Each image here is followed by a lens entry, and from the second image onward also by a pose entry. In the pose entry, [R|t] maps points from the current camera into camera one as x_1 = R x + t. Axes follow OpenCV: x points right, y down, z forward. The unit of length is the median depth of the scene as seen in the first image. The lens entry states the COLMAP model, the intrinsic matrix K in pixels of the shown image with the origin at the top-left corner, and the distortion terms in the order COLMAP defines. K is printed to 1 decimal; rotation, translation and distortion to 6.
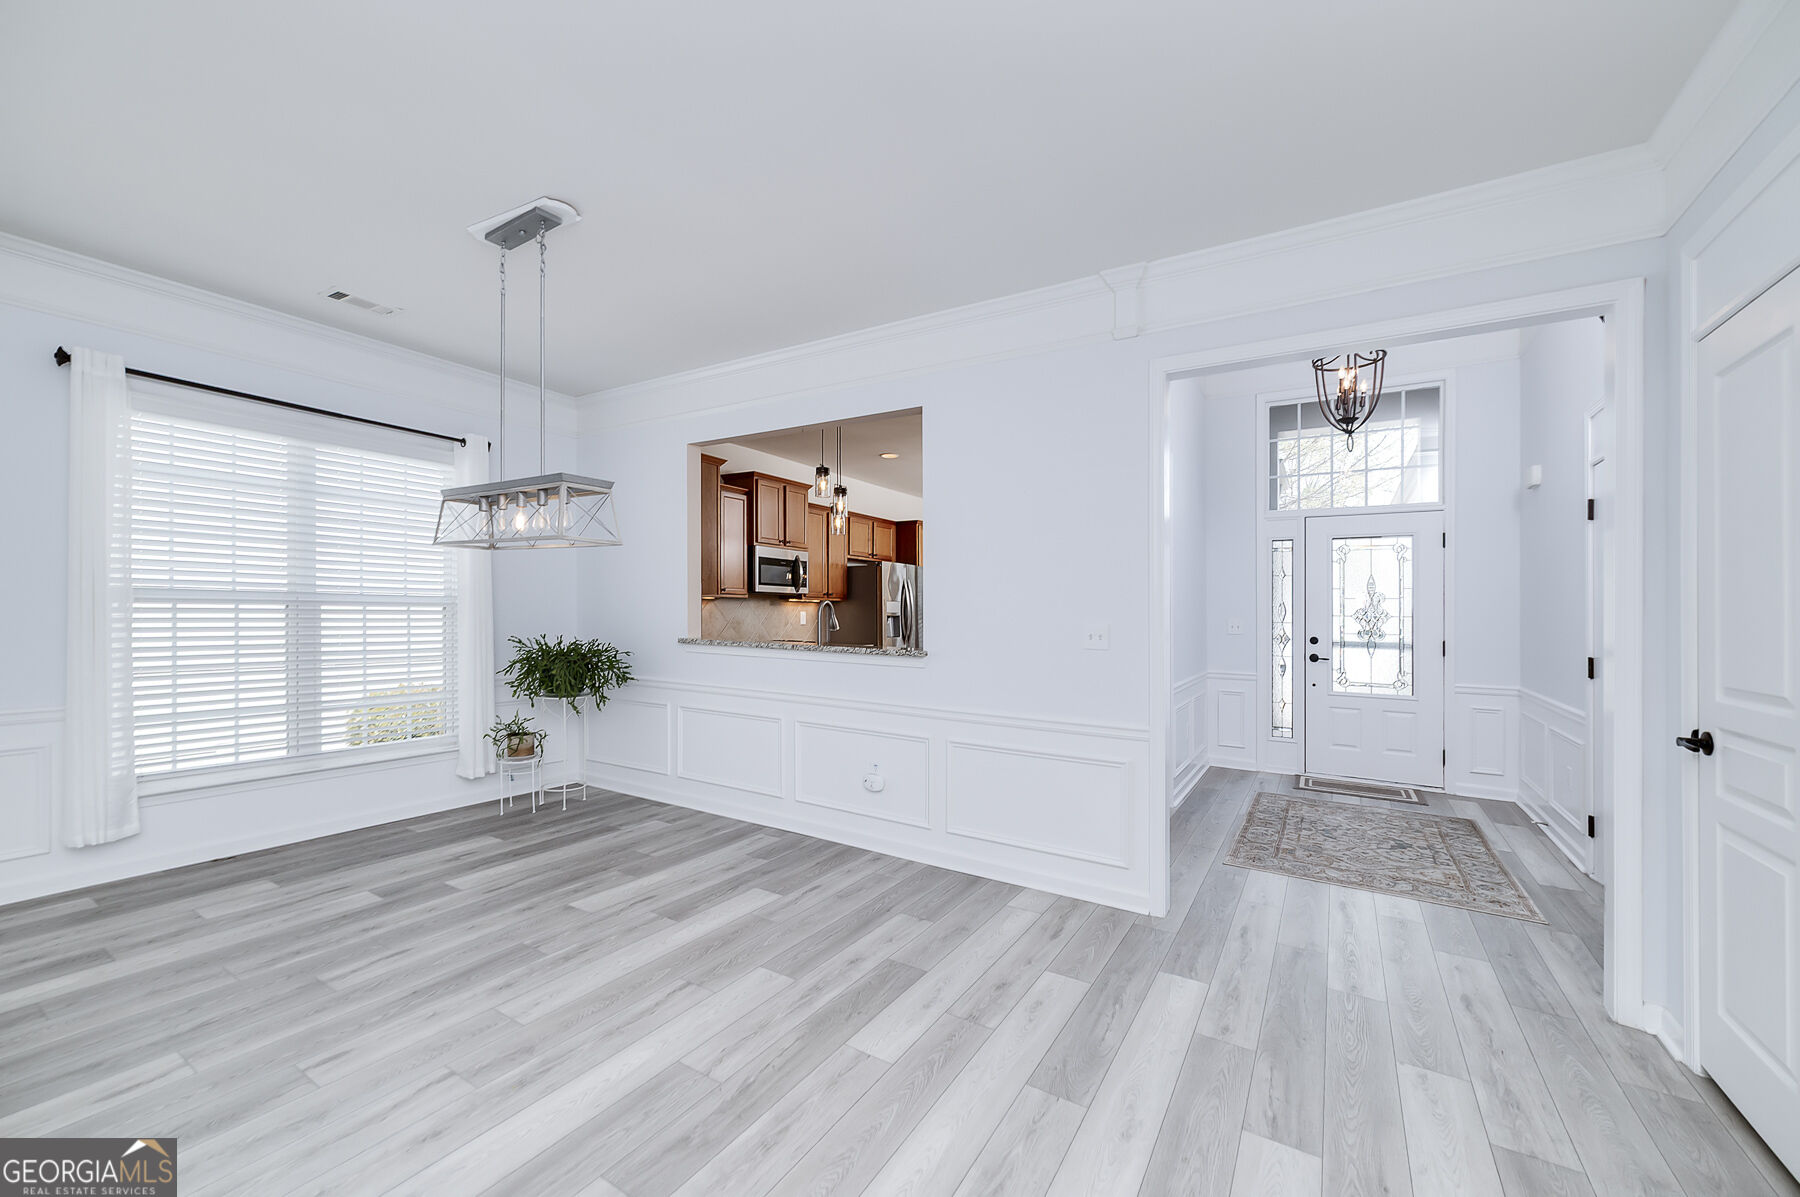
lens RADIAL K [[680.6, 0, 900.0], [0, 680.6, 598.5], [0, 0, 1]] dist [-0.002312, -0.000103]
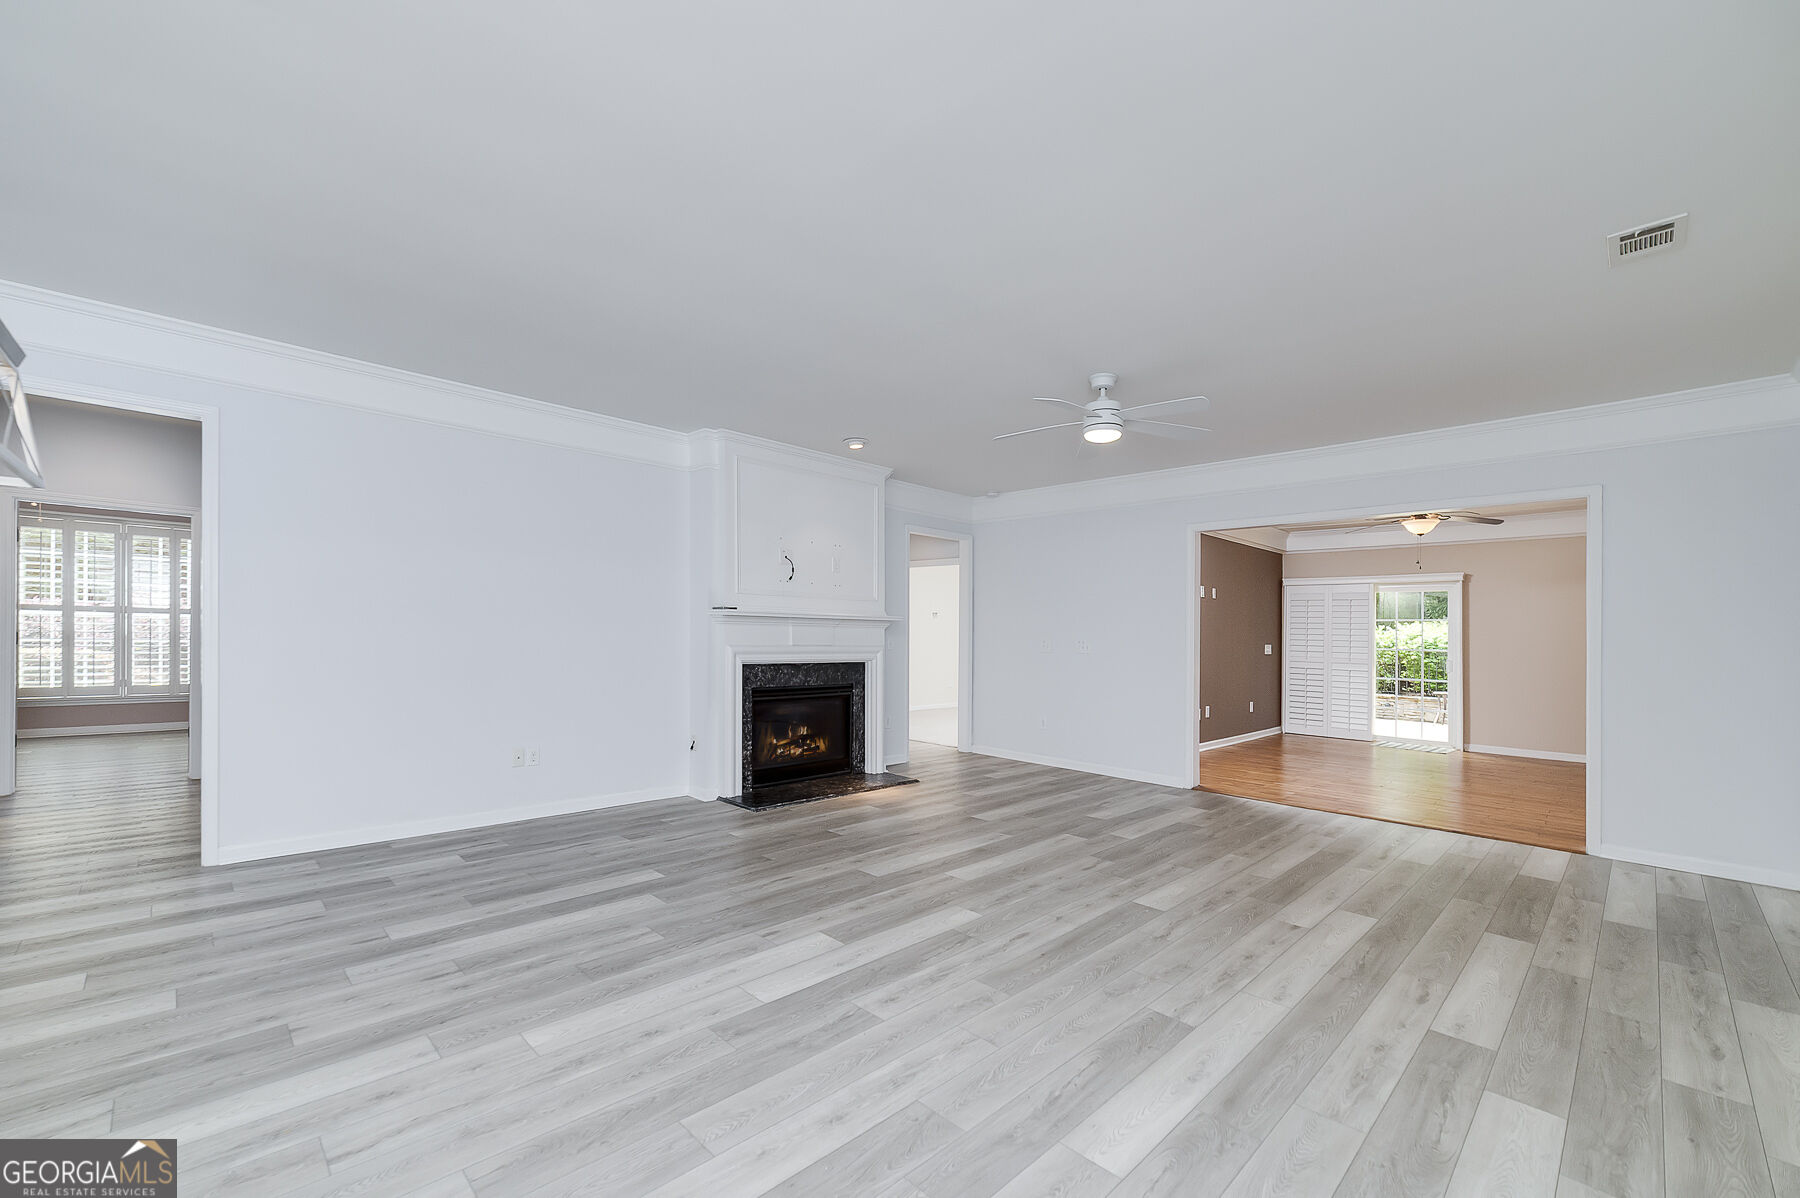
lens RADIAL K [[717.7, 0, 902.8], [0, 717.7, 583.8], [0, 0, 1]] dist [0.000027, 0.000180]
pose [[-0.968594, -0.023040, 0.247579, -0.723331], [-0.044982, 0.995506, -0.083339, 0.025194], [-0.244546, -0.091858, -0.965277, 0.816165]]
